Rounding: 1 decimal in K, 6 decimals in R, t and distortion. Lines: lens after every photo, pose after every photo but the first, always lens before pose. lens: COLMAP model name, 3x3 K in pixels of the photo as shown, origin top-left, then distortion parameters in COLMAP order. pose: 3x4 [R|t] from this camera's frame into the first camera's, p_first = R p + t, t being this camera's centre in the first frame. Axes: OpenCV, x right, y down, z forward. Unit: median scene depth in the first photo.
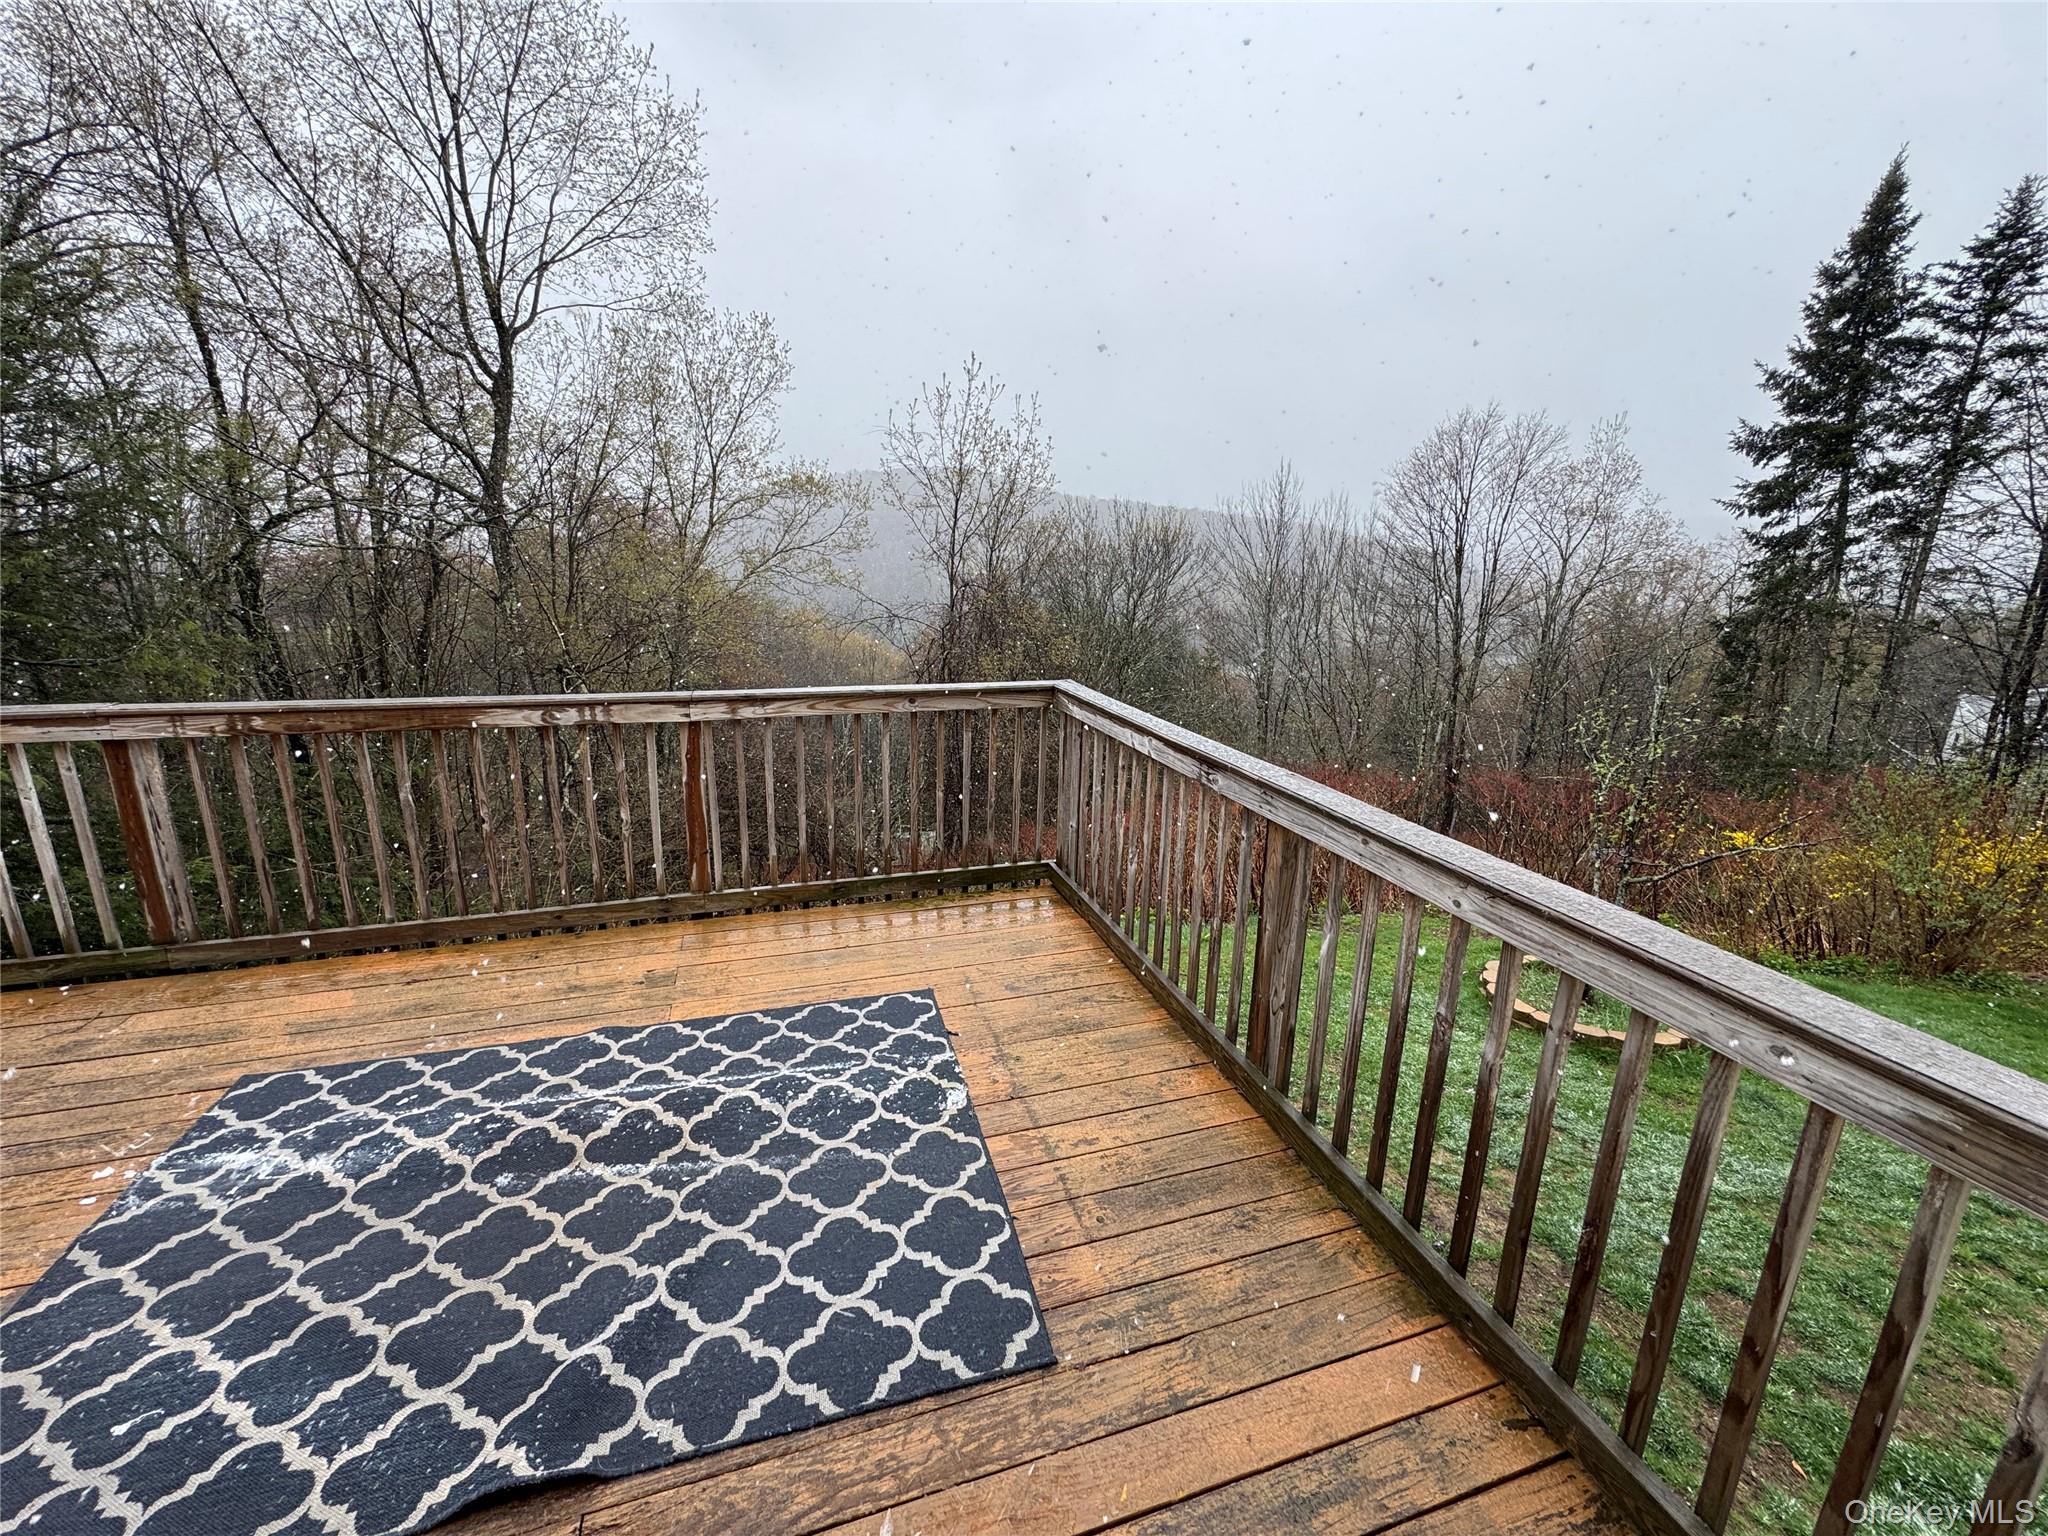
lens RADIAL K [[820.0, 0, 1028.9], [0, 820.0, 761.6], [0, 0, 1]] dist [-0.004229, 0.000662]
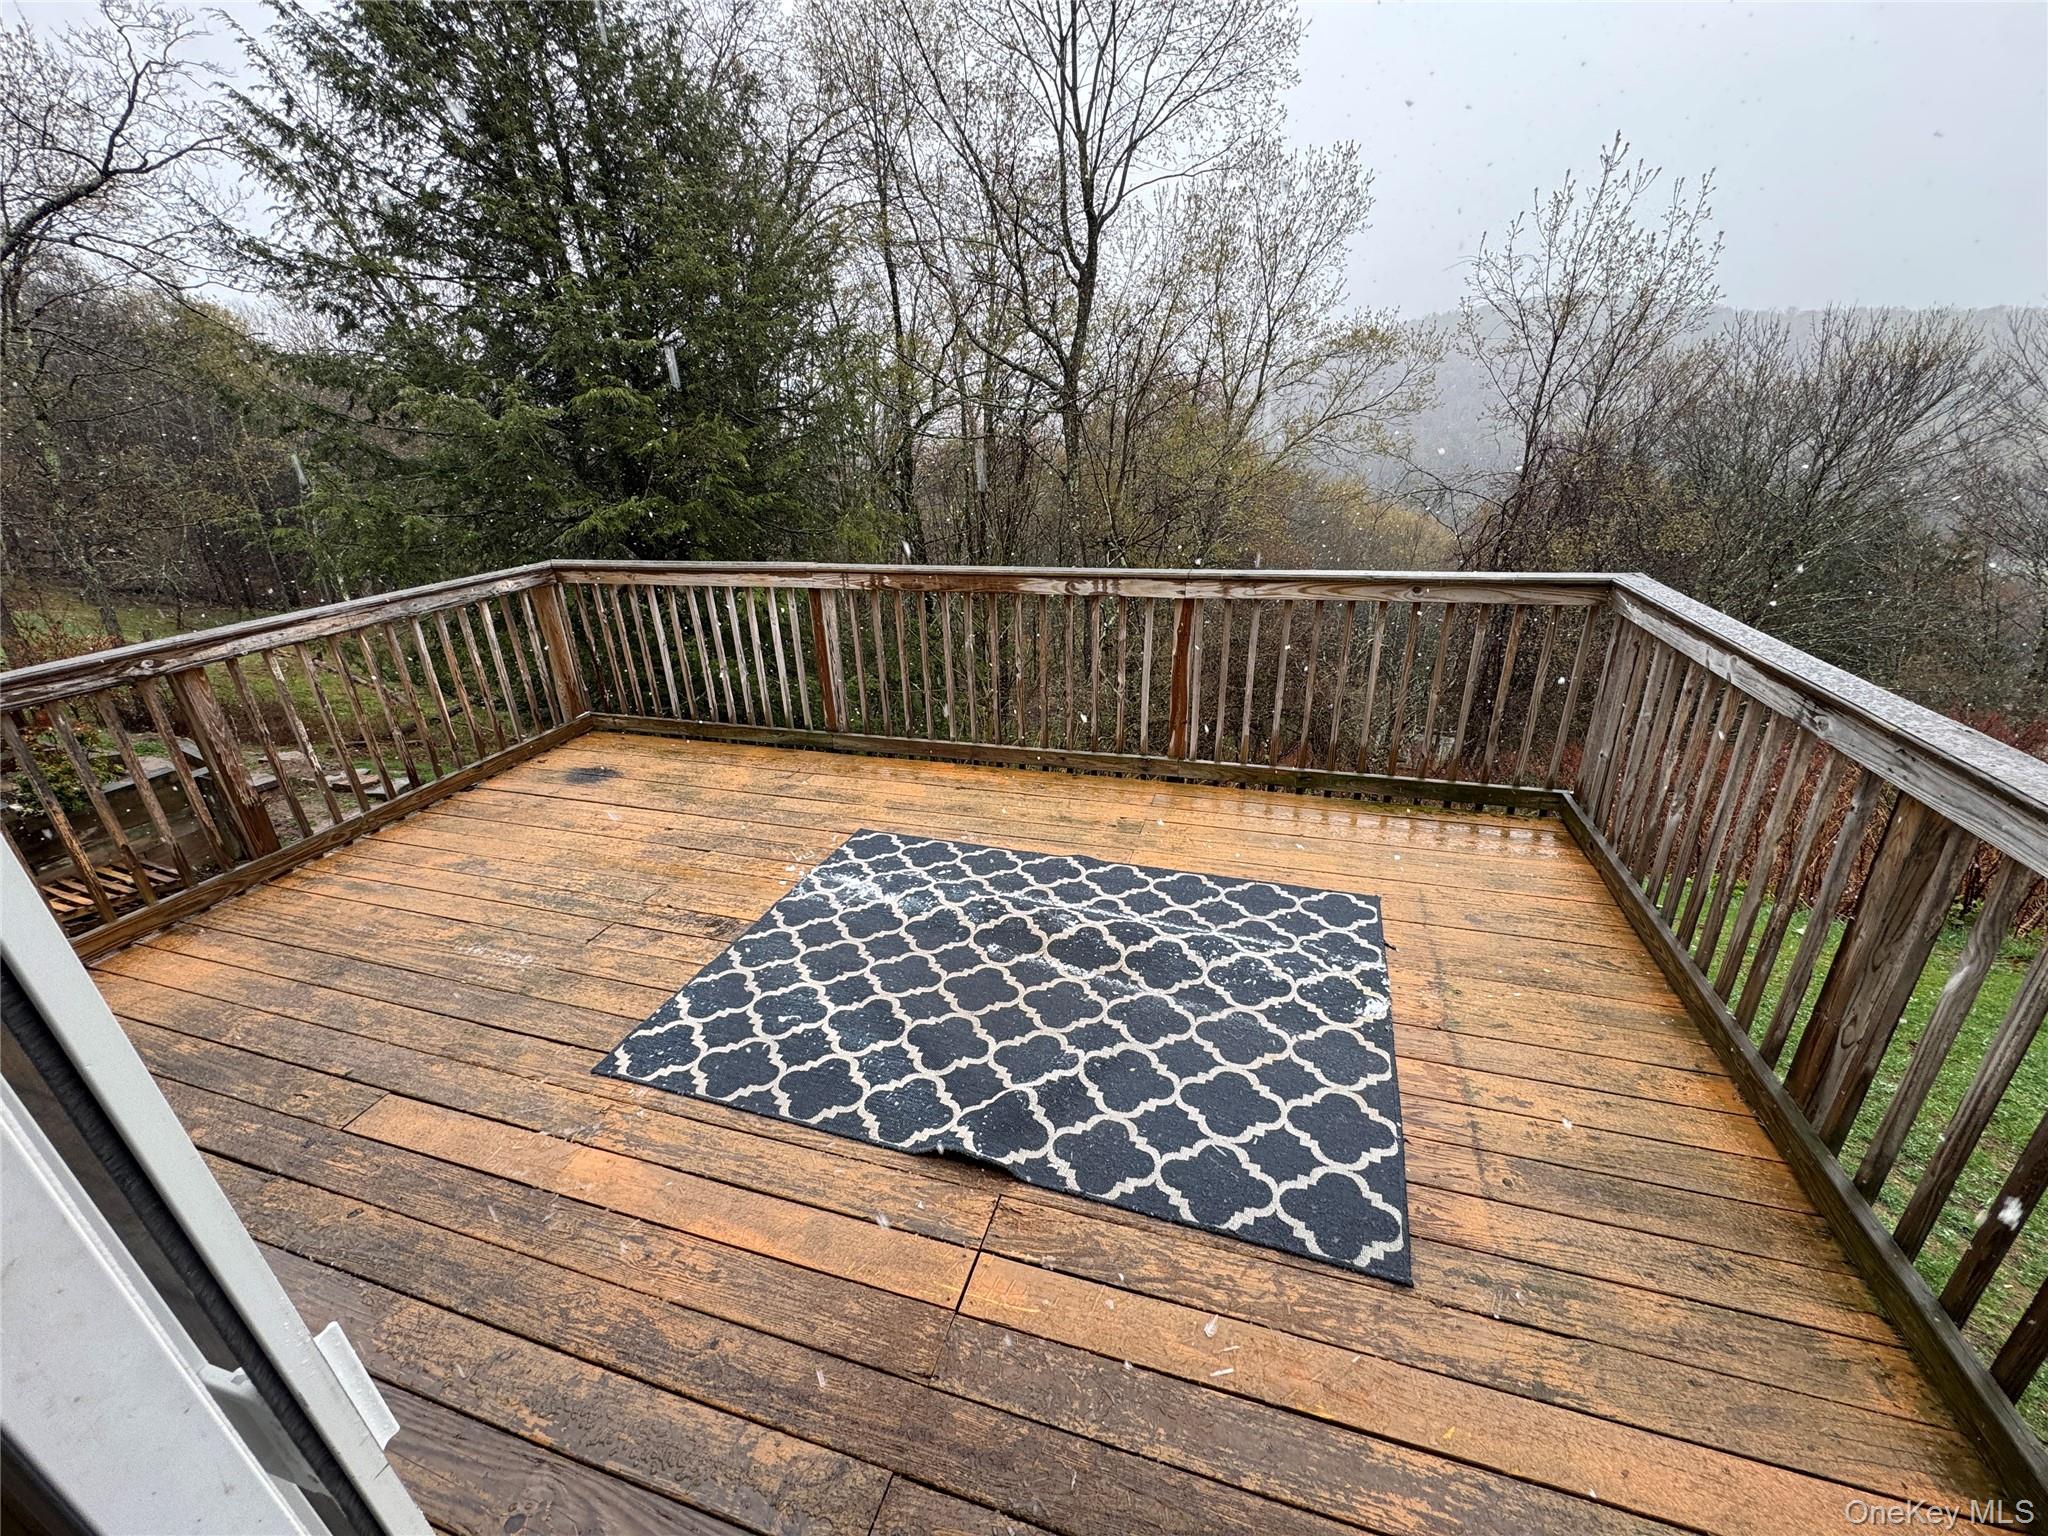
lens RADIAL K [[820.0, 0, 1021.9], [0, 820.0, 763.4], [0, 0, 1]] dist [-0.004229, 0.000662]
pose [[0.812076, 0.170165, -0.558190, 0.008085], [-0.086821, 0.981125, 0.172787, -0.000744], [0.577057, -0.091854, 0.811522, -0.000651]]
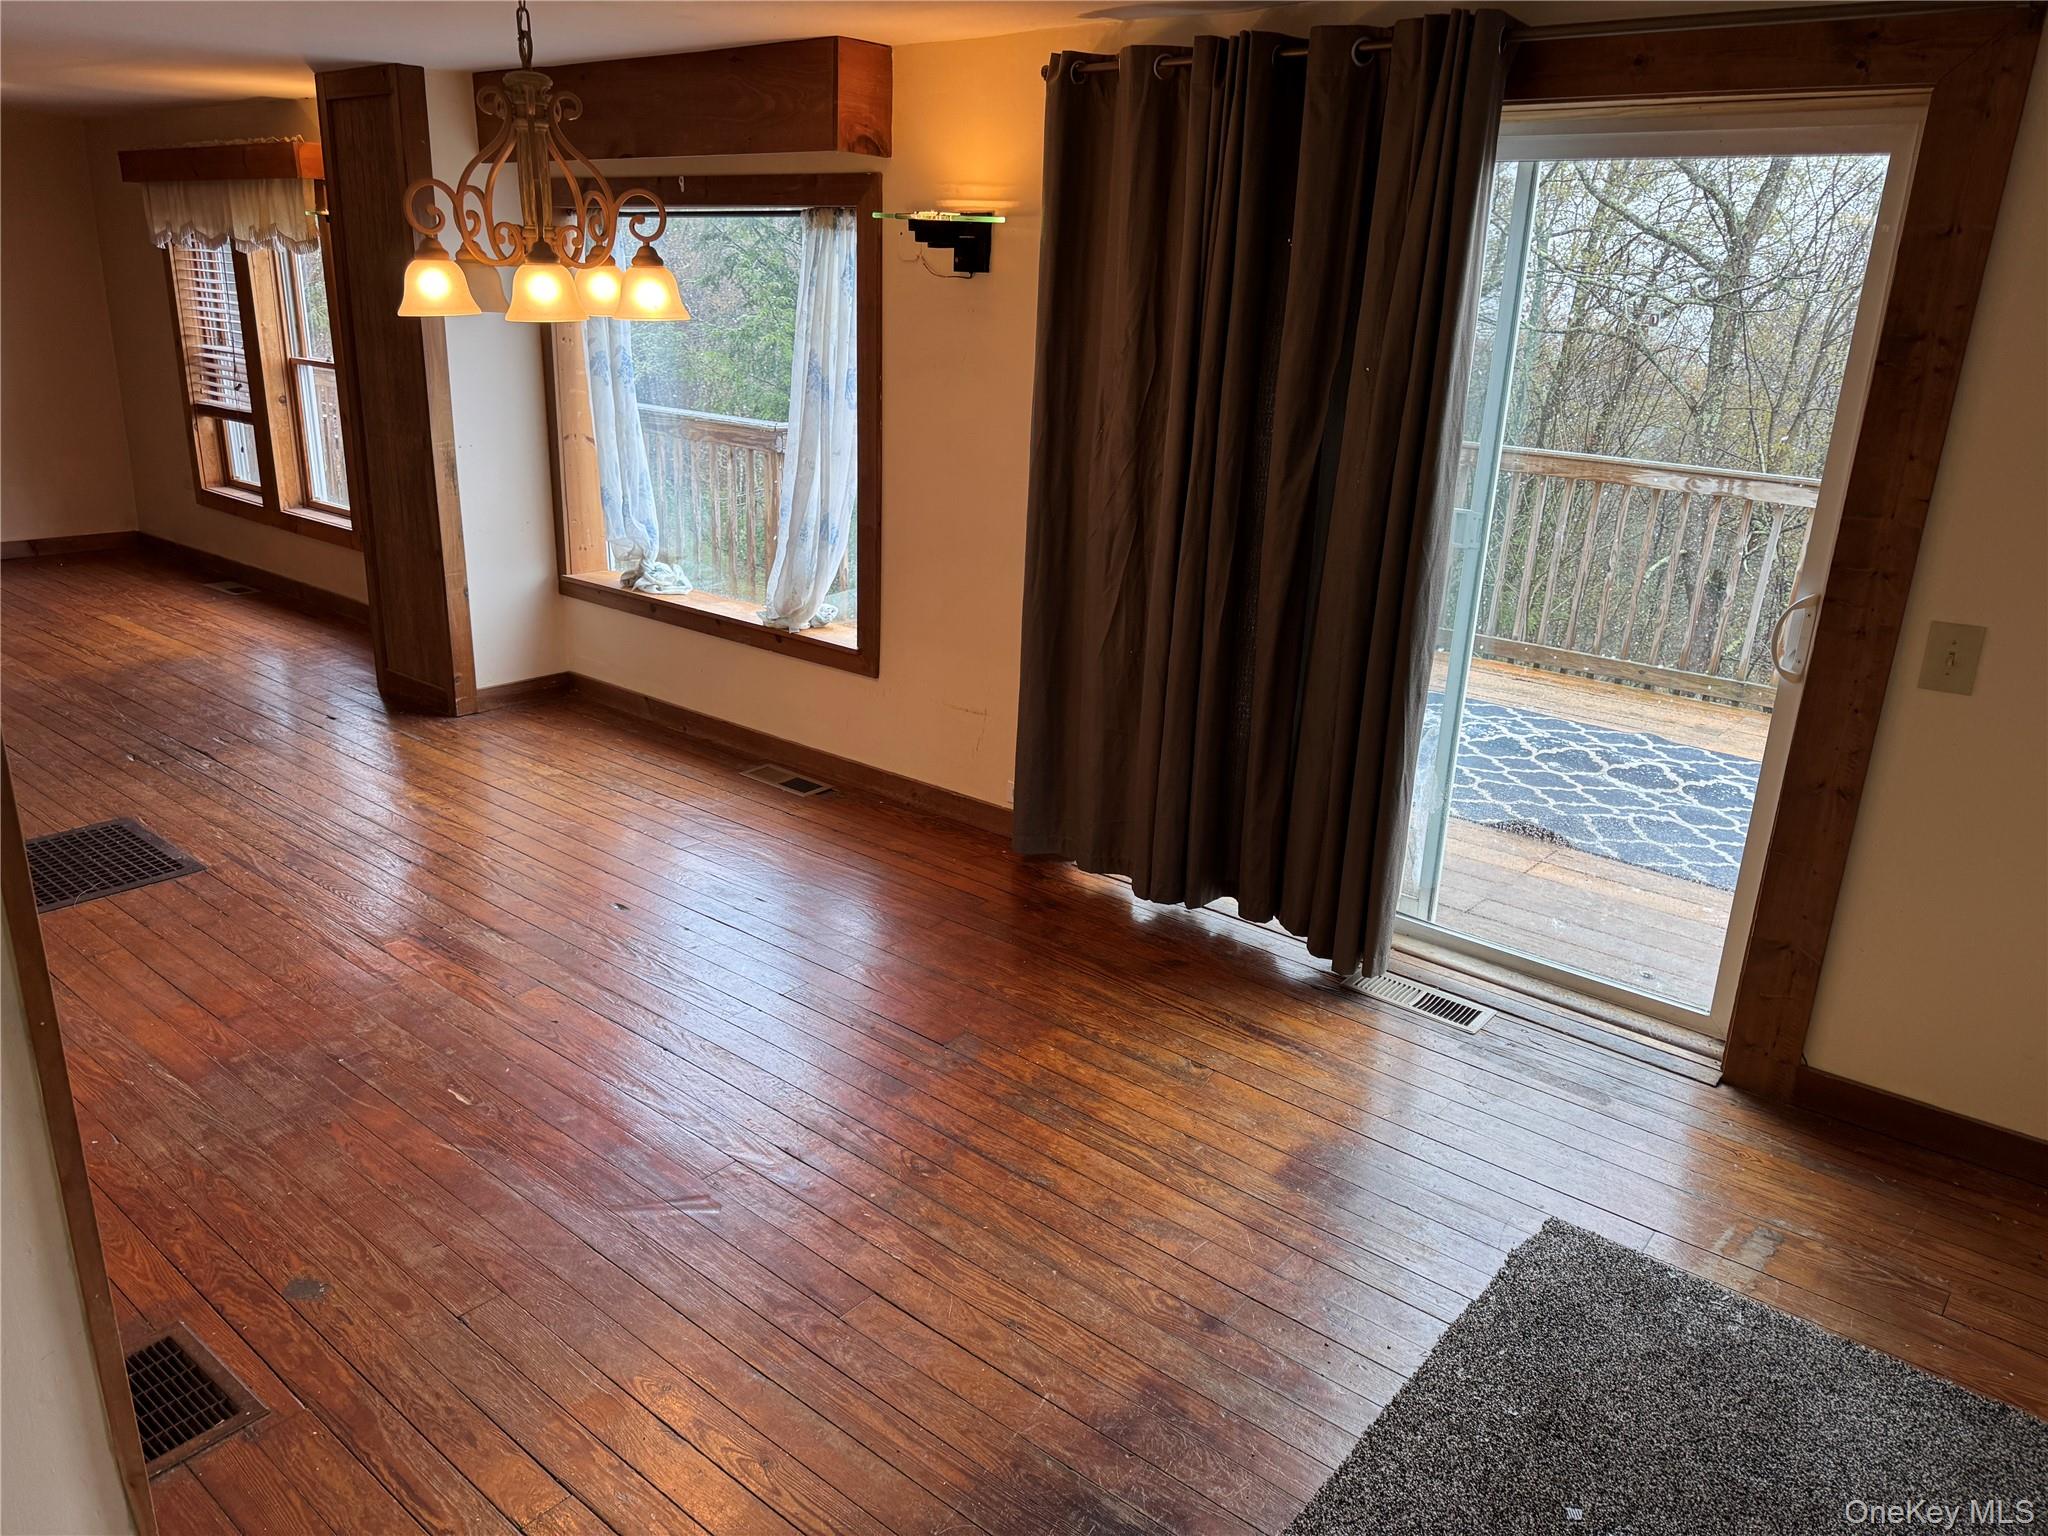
lens RADIAL K [[1448.6, 0, 1009.6], [0, 1448.6, 764.1], [0, 0, 1]] dist [0.000083, -0.000221]
pose [[0.535274, 0.263794, -0.802431, 0.095742], [-0.242632, 0.957966, 0.153073, 0.038425], [0.809081, 0.112759, 0.576779, -0.133718]]
